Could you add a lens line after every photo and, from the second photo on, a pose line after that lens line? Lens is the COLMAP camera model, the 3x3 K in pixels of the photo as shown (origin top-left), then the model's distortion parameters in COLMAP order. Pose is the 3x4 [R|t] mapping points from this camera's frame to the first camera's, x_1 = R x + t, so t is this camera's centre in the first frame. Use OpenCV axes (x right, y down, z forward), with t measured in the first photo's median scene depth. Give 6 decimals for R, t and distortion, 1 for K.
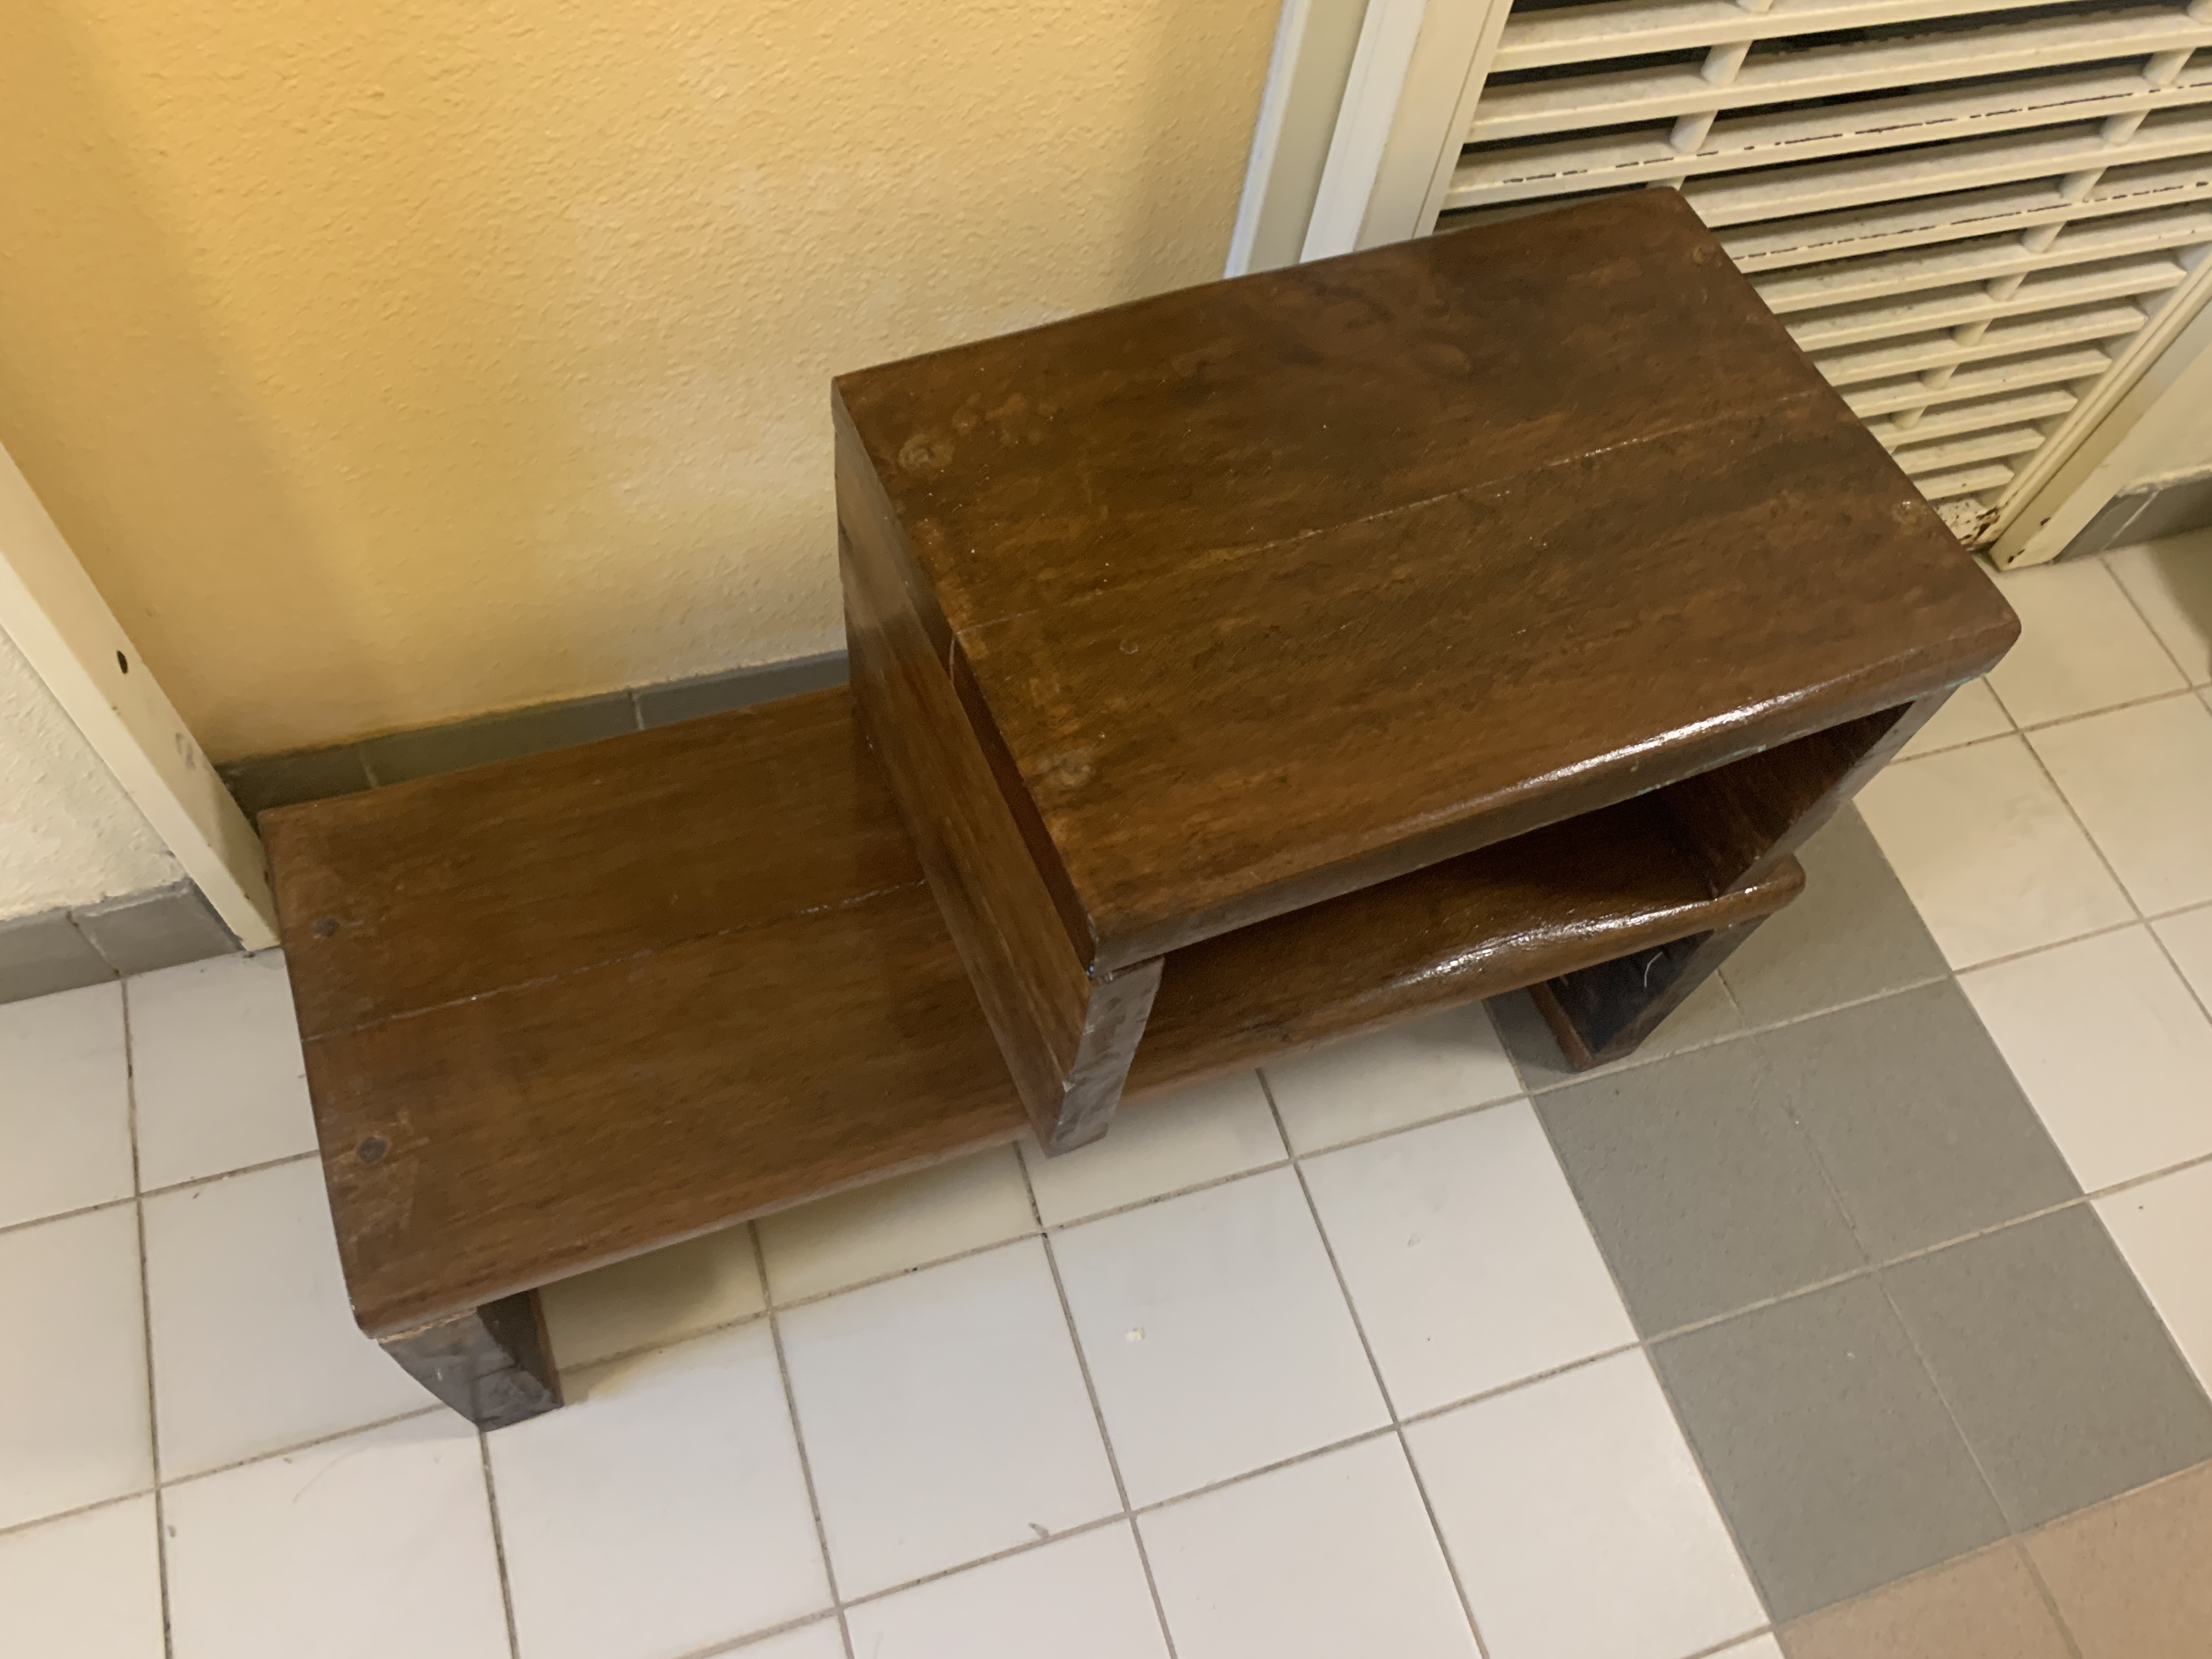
lens RADIAL K [[1662.6, 0, 1106.0], [0, 1662.6, 829.5], [0, 0, 1]] dist [0.001432, 0.006468]
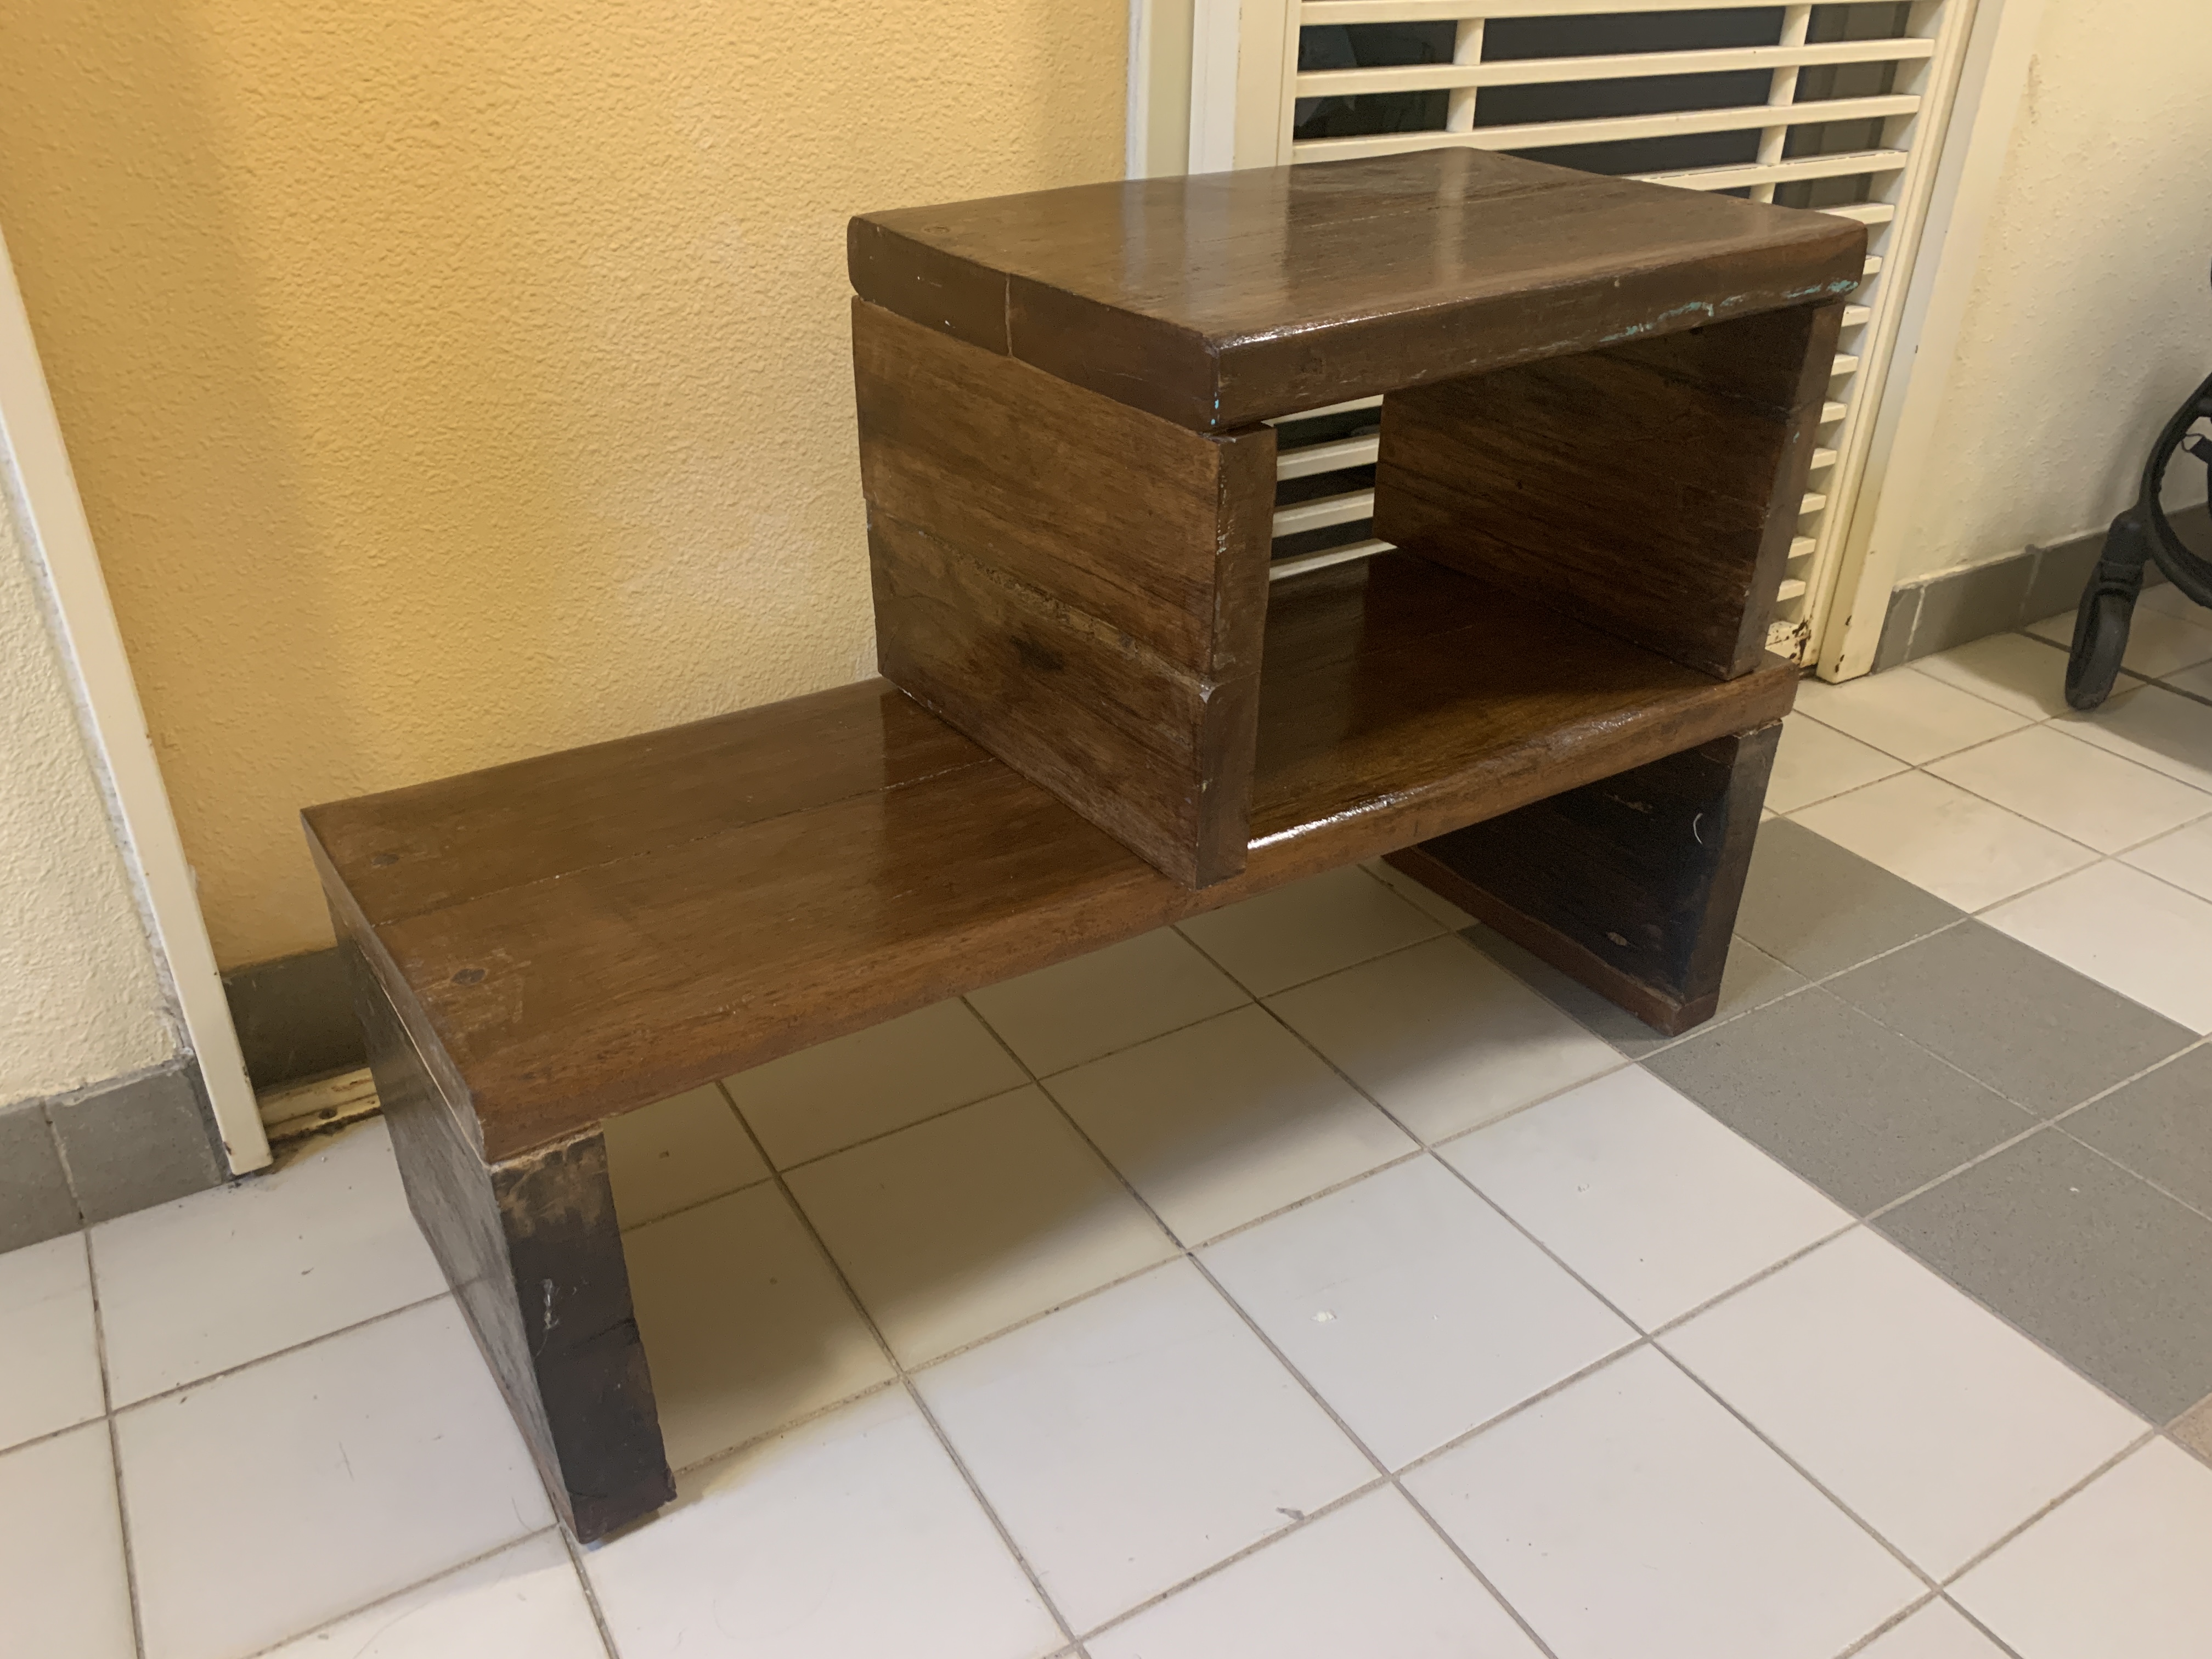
lens RADIAL K [[1662.6, 0, 1106.0], [0, 1662.6, 829.5], [0, 0, 1]] dist [0.001432, 0.006468]
pose [[0.968840, -0.197193, 0.149883, -0.211666], [0.245568, 0.843737, -0.477288, 0.586243], [-0.032344, 0.499222, 0.865870, 0.166171]]
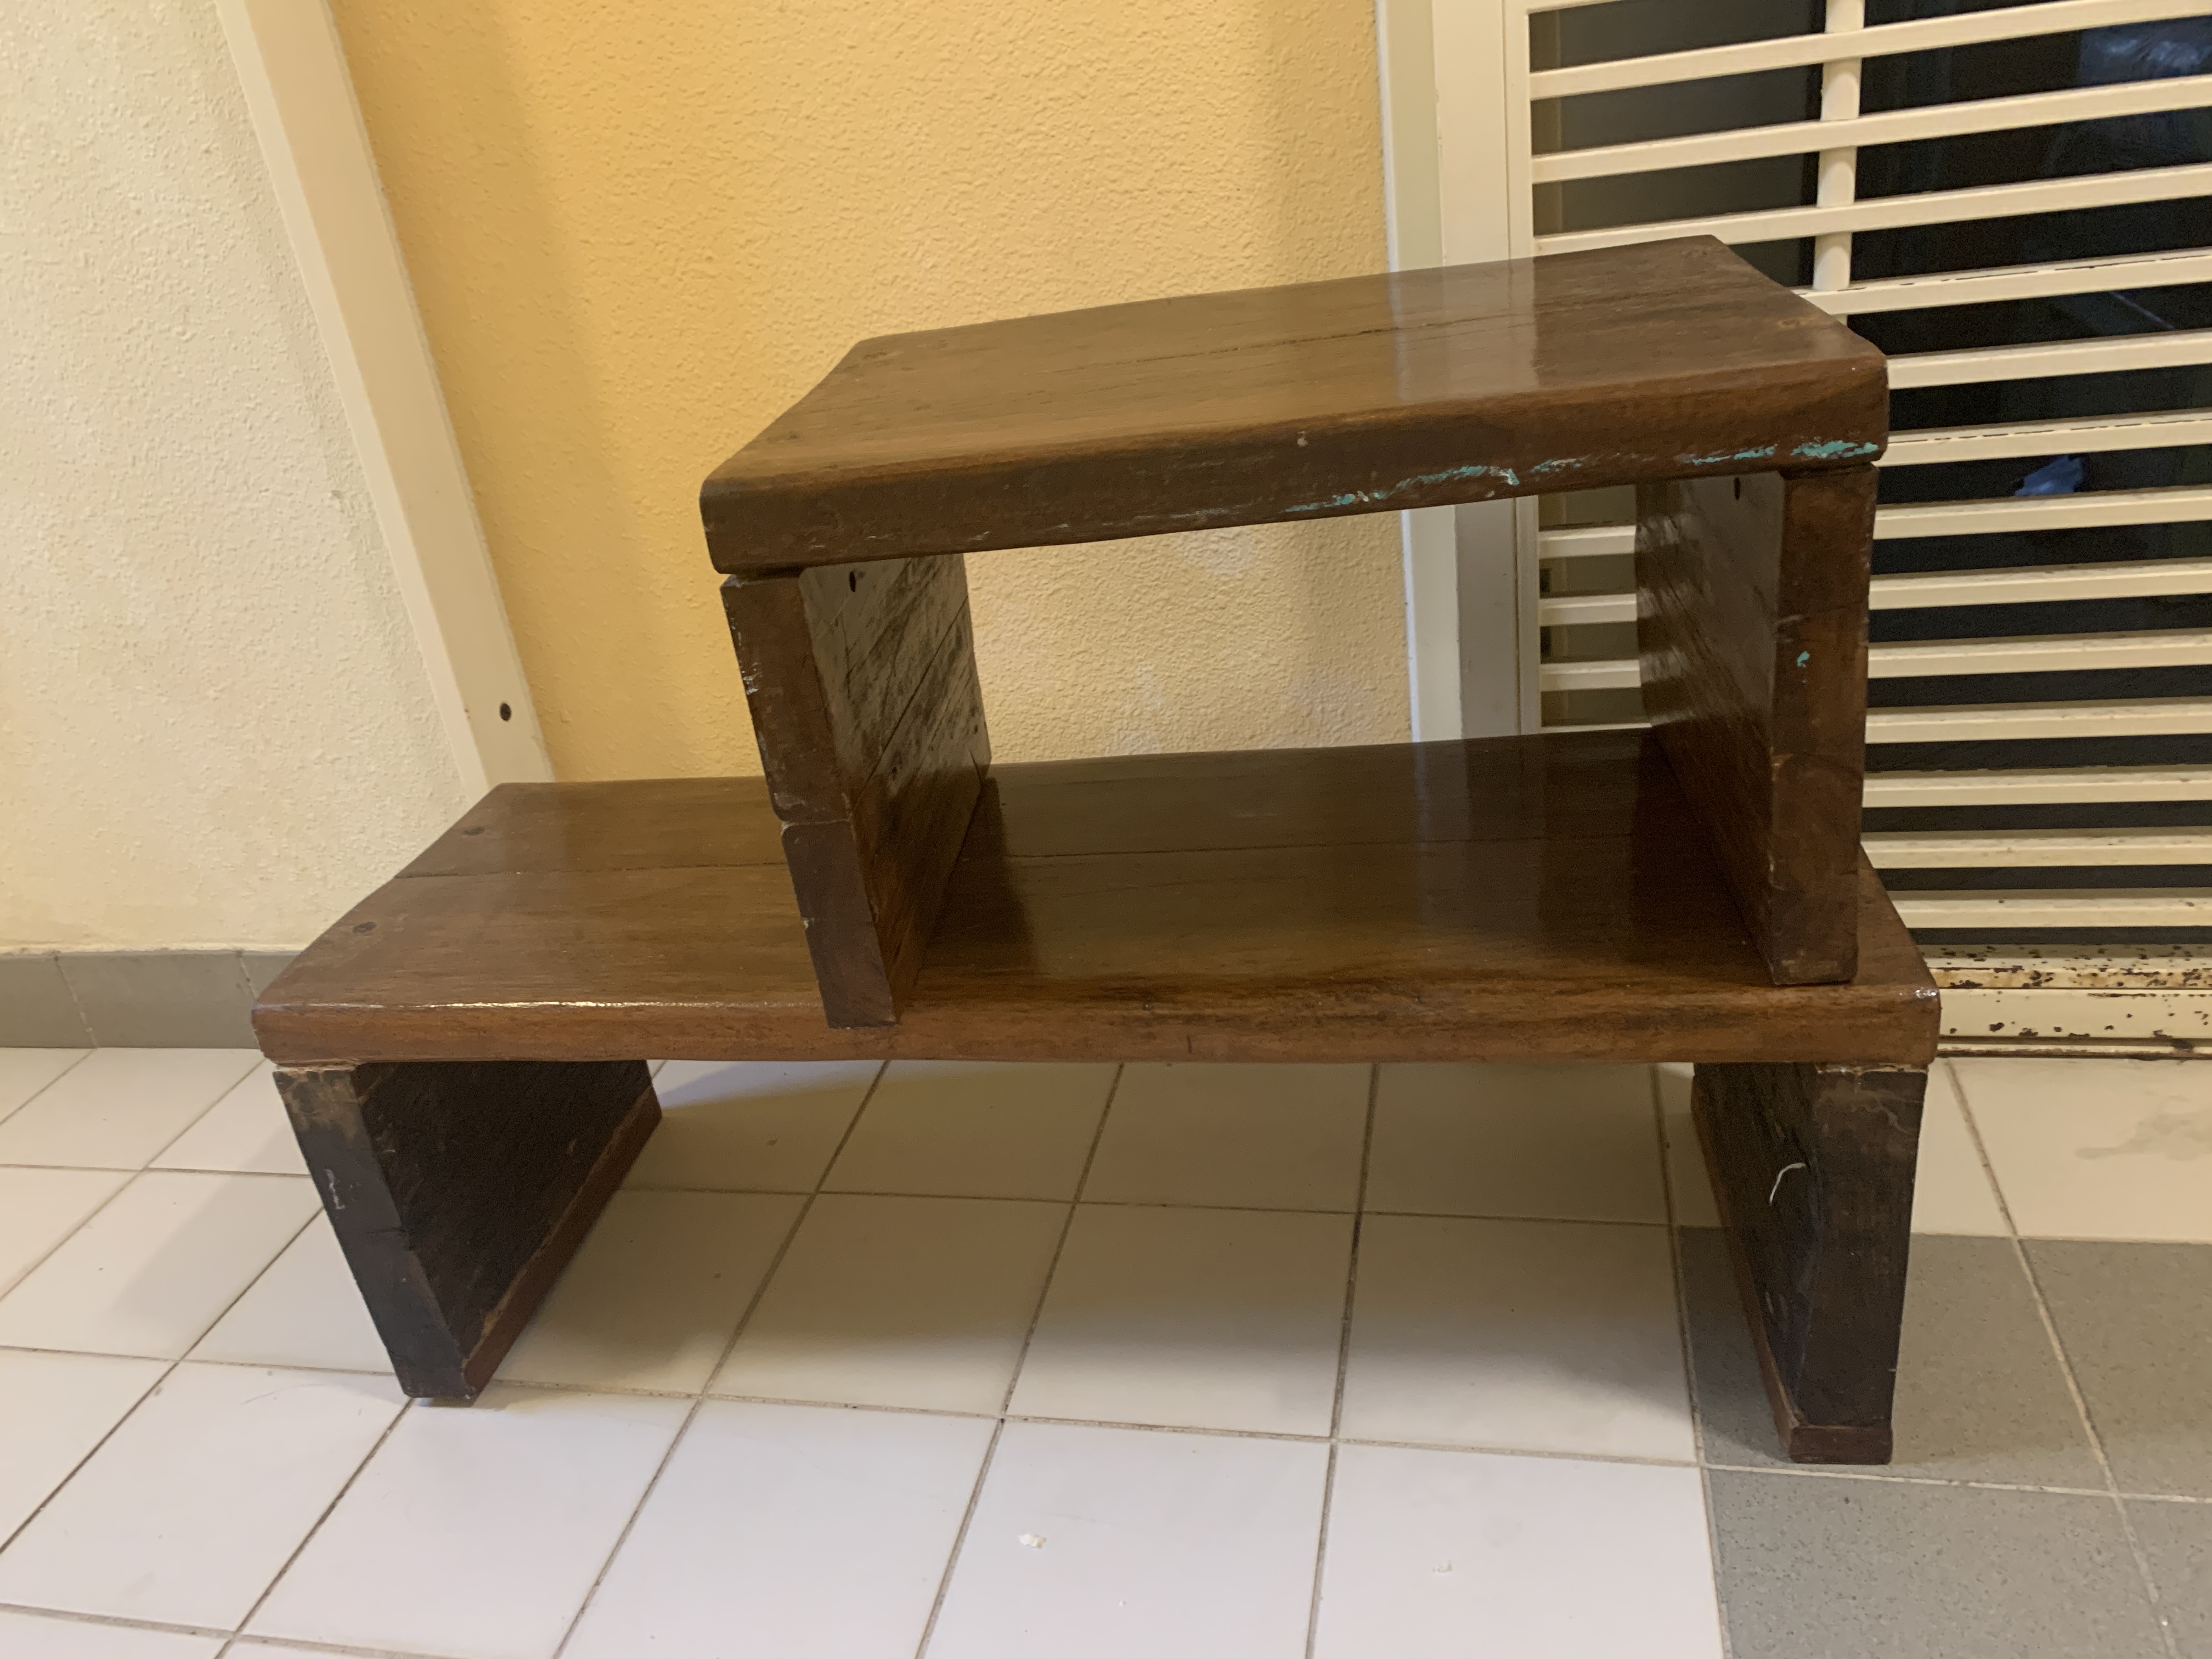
lens RADIAL K [[1672.0, 0, 1105.4], [0, 1672.0, 817.9], [0, 0, 1]] dist [0.069290, -0.153670]
pose [[0.839666, 0.014853, -0.542900, 0.579256], [-0.320190, 0.820963, -0.472755, 0.479890], [0.438679, 0.570788, 0.694091, 0.341031]]
